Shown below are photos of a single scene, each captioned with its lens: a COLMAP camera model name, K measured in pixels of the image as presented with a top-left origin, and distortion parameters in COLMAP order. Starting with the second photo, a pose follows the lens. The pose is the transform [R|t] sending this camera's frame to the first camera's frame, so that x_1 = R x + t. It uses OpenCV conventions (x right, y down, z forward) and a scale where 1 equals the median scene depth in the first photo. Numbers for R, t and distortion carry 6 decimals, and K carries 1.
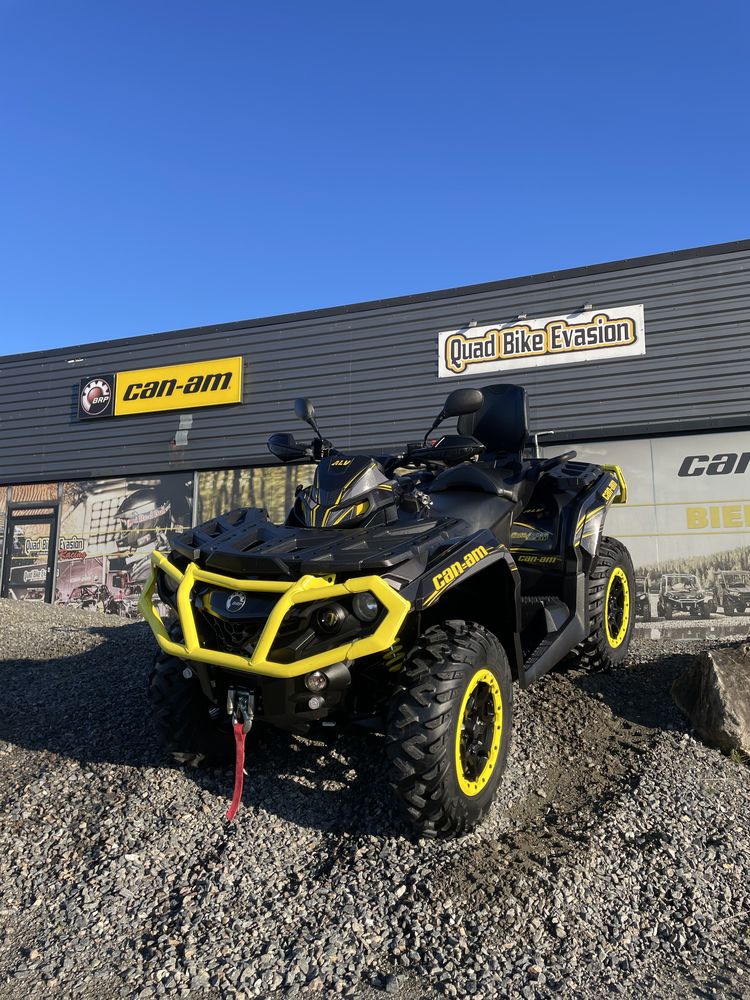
lens RADIAL K [[764.2, 0, 375.0], [0, 764.2, 500.0], [0, 0, 1]] dist [0.092585, -0.114053]
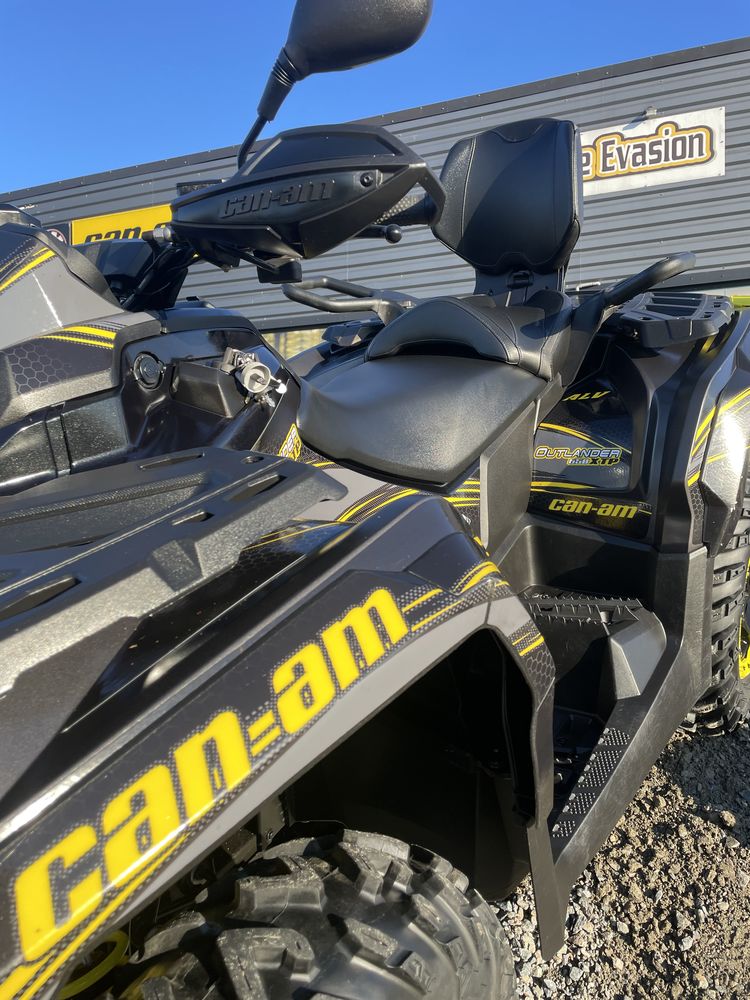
lens RADIAL K [[764.2, 0, 375.0], [0, 764.2, 500.0], [0, 0, 1]] dist [0.092585, -0.114053]
pose [[0.999191, -0.005146, -0.039880, 0.098579], [0.011597, 0.986514, 0.163267, -0.001451], [0.038502, -0.163598, 0.985776, 0.530563]]
